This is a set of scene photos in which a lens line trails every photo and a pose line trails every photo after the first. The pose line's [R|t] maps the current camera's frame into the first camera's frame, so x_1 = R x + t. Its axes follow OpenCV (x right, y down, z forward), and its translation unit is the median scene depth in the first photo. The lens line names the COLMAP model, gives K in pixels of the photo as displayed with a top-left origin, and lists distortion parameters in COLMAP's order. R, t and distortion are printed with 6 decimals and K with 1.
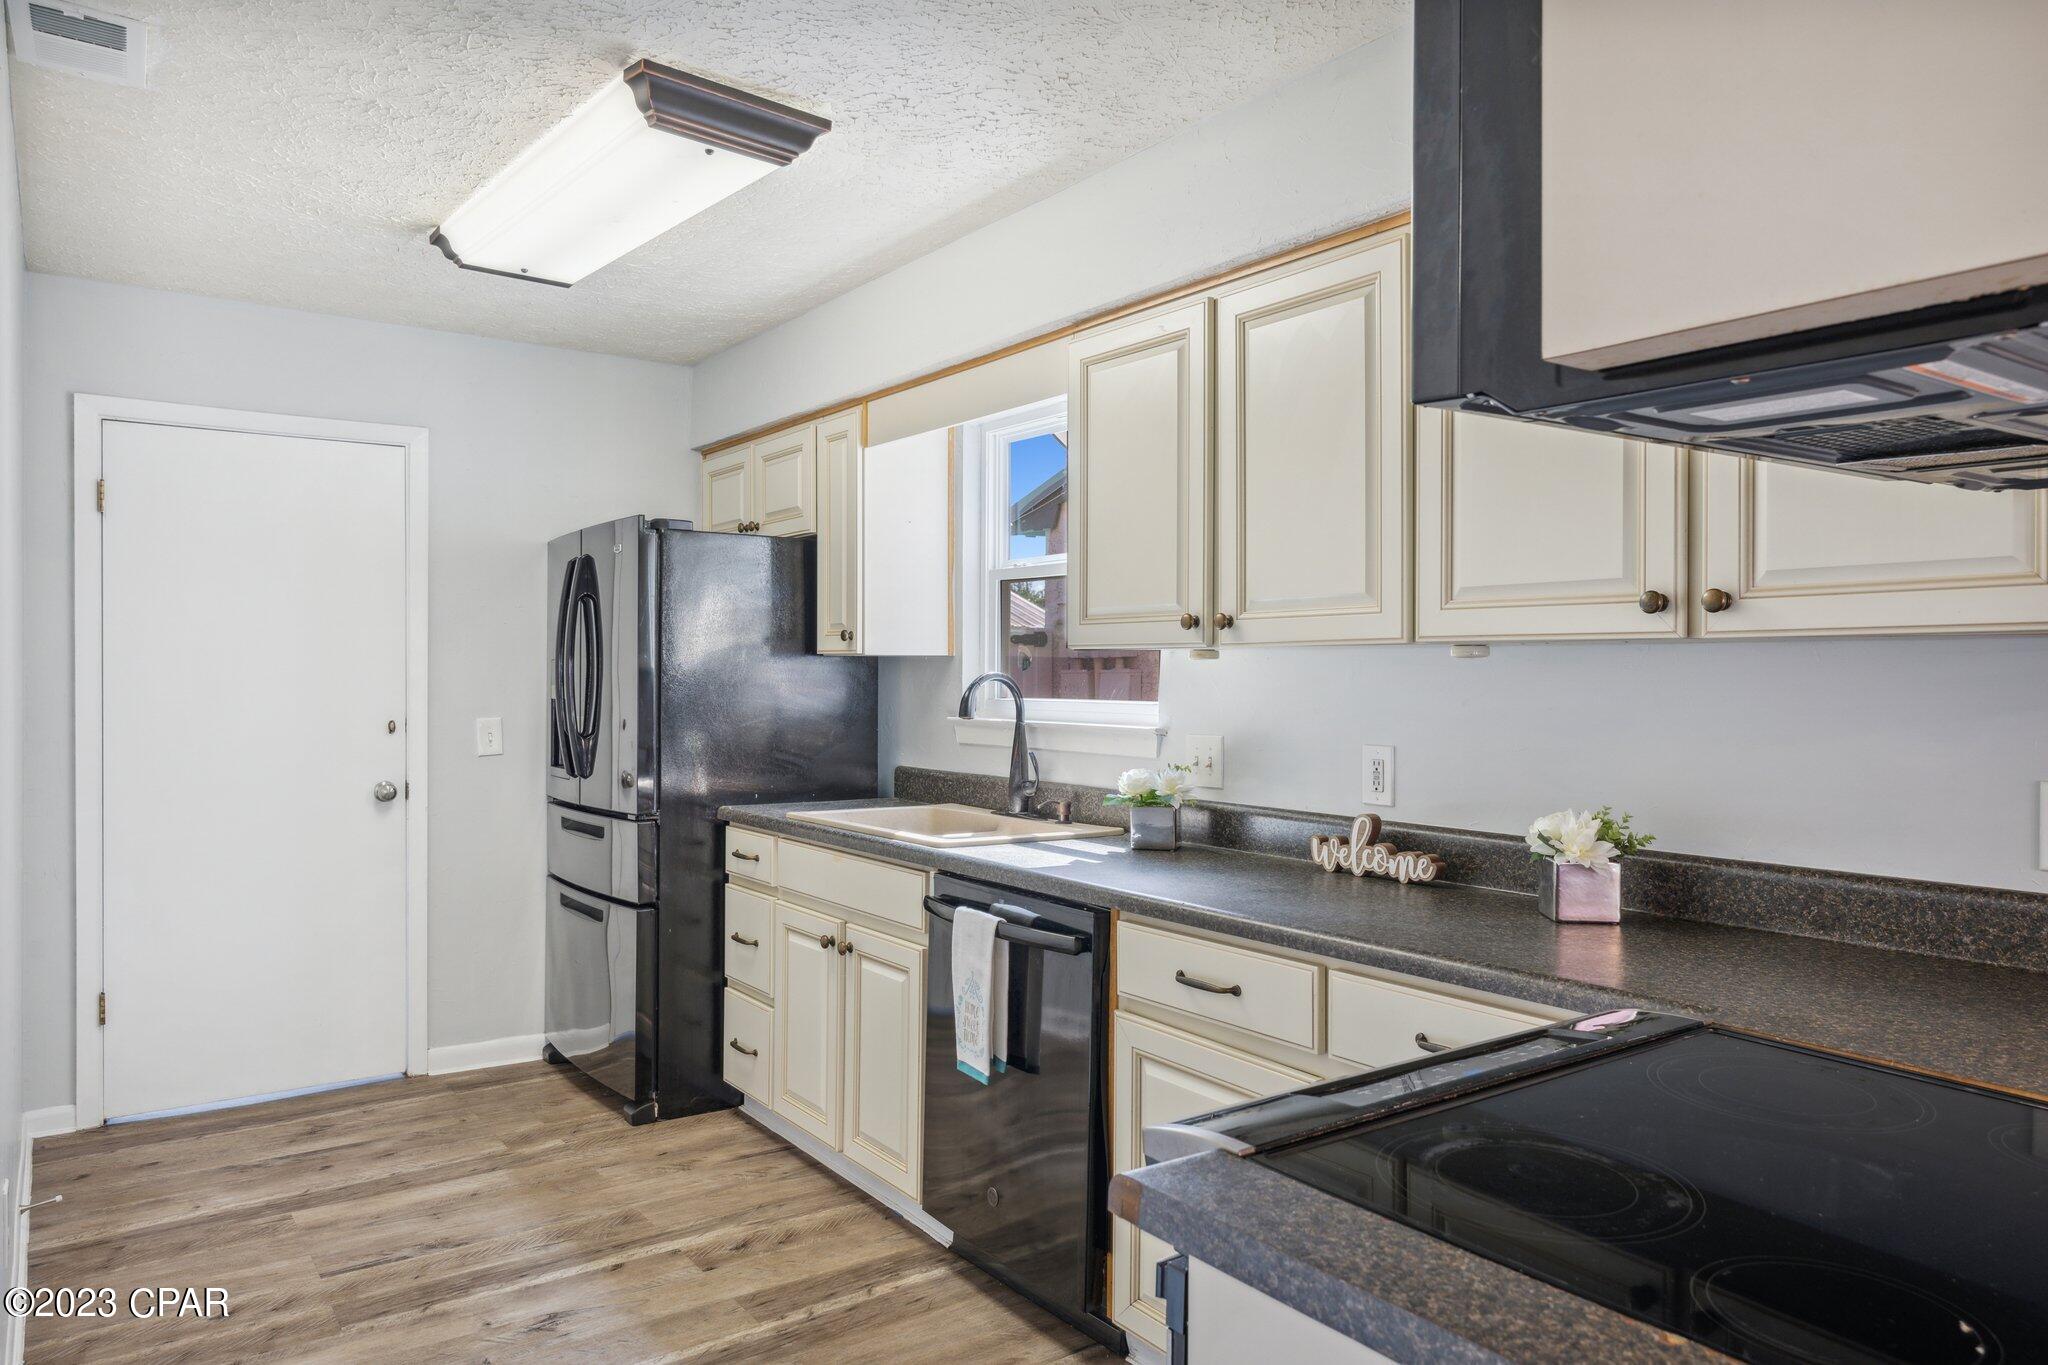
lens RADIAL K [[1379.1, 0, 1019.0], [0, 1379.1, 667.4], [0, 0, 1]] dist [0.008764, -0.002966]
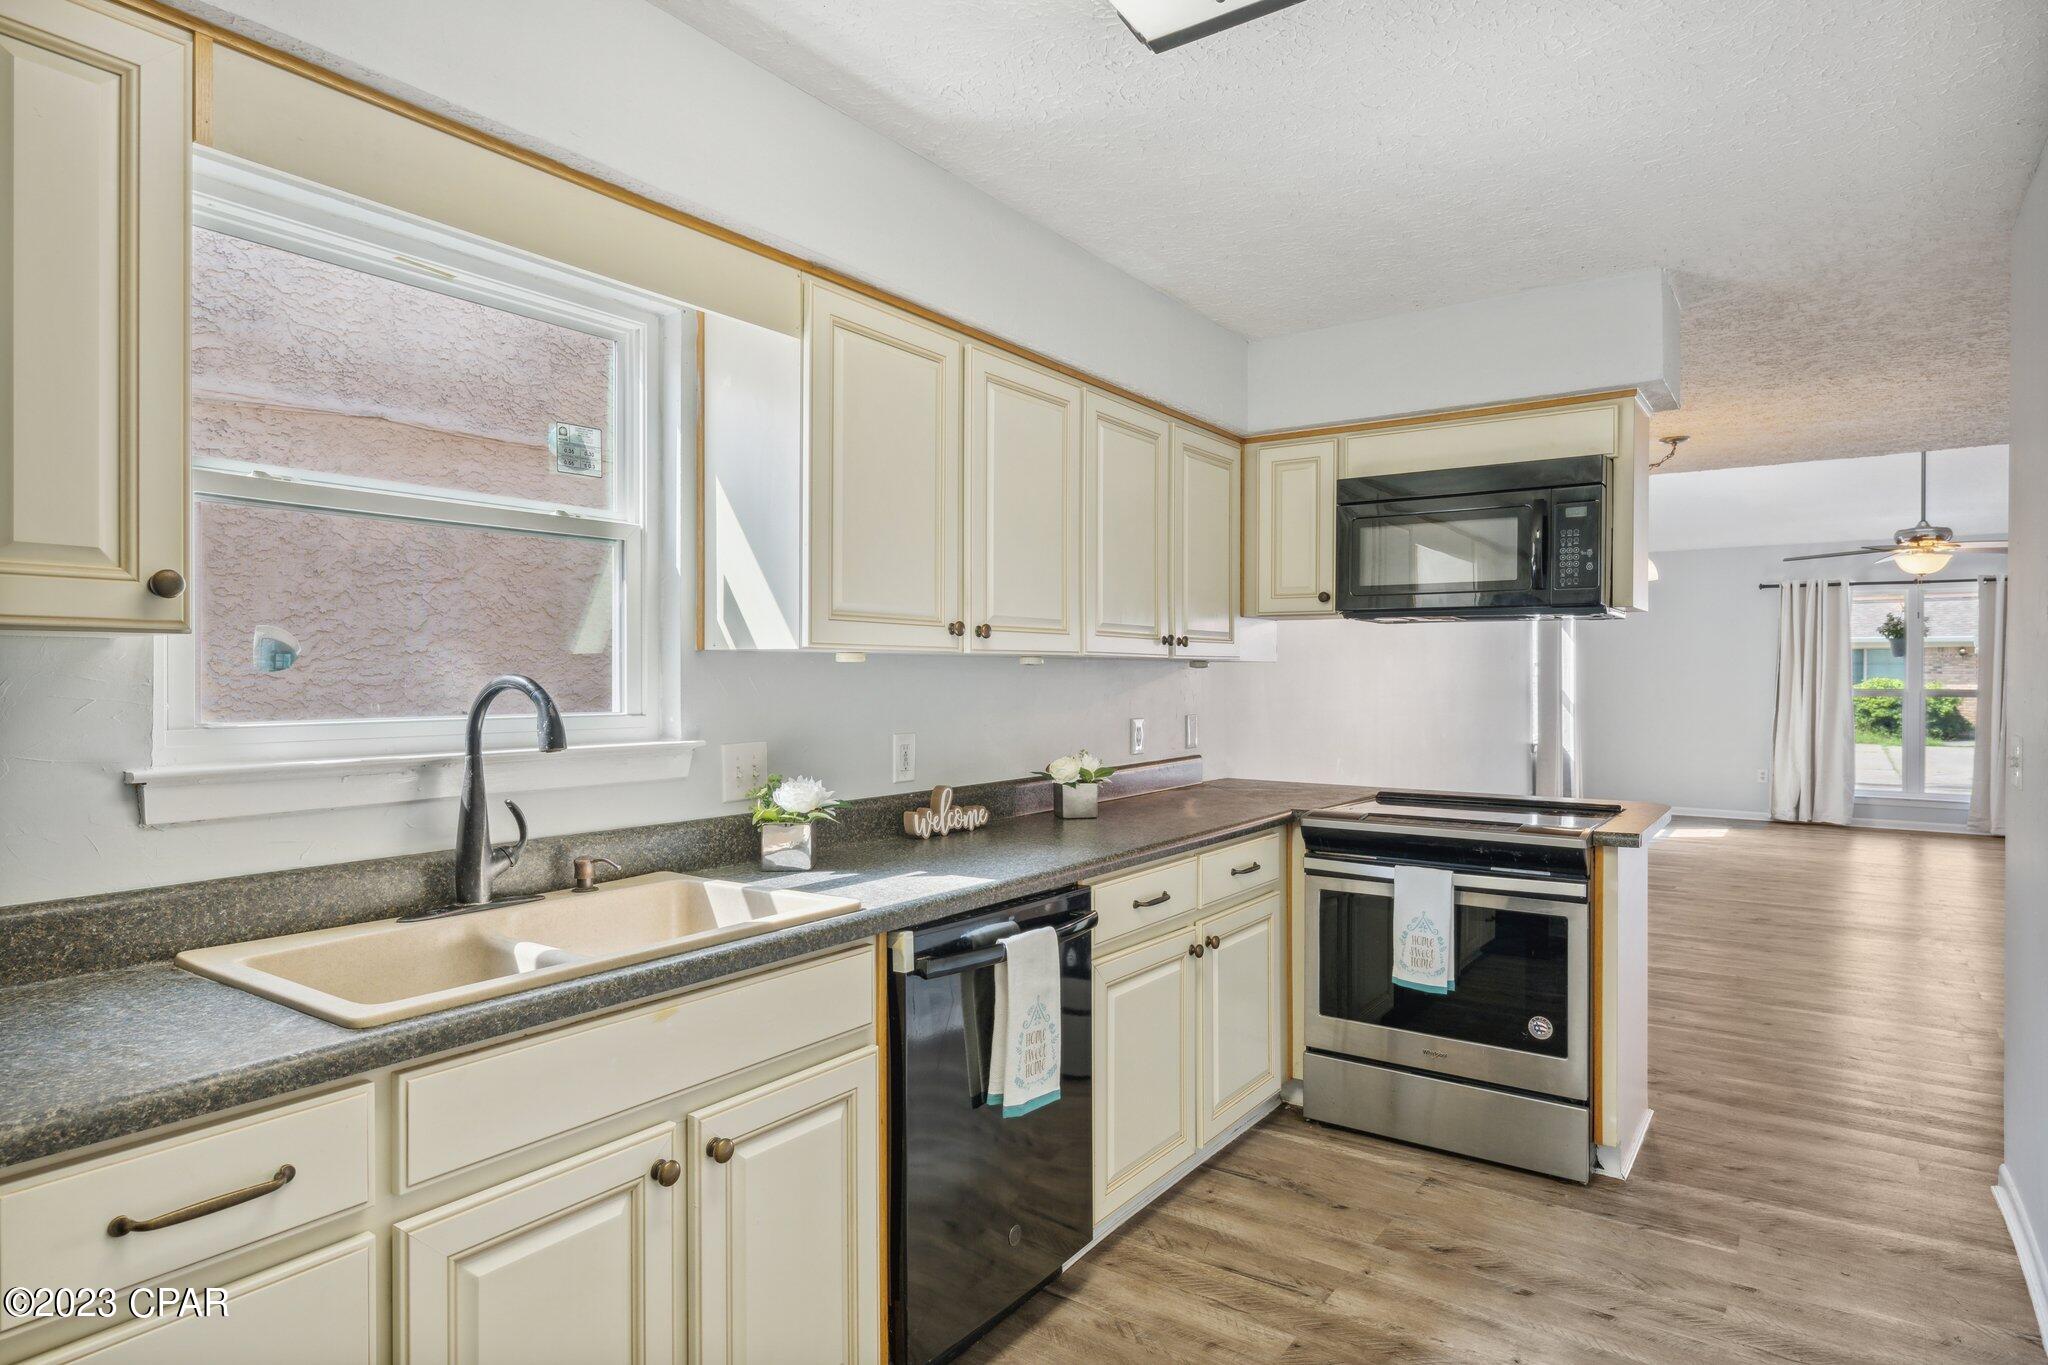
lens RADIAL K [[1118.3, 0, 1067.4], [0, 1118.3, 693.7], [0, 0, 1]] dist [0.008365, 0.000968]
pose [[-0.346310, 0.001788, 0.938119, -0.513526], [0.014155, 0.999894, 0.003320, 0.013416], [-0.938013, 0.014429, -0.346298, 0.849022]]
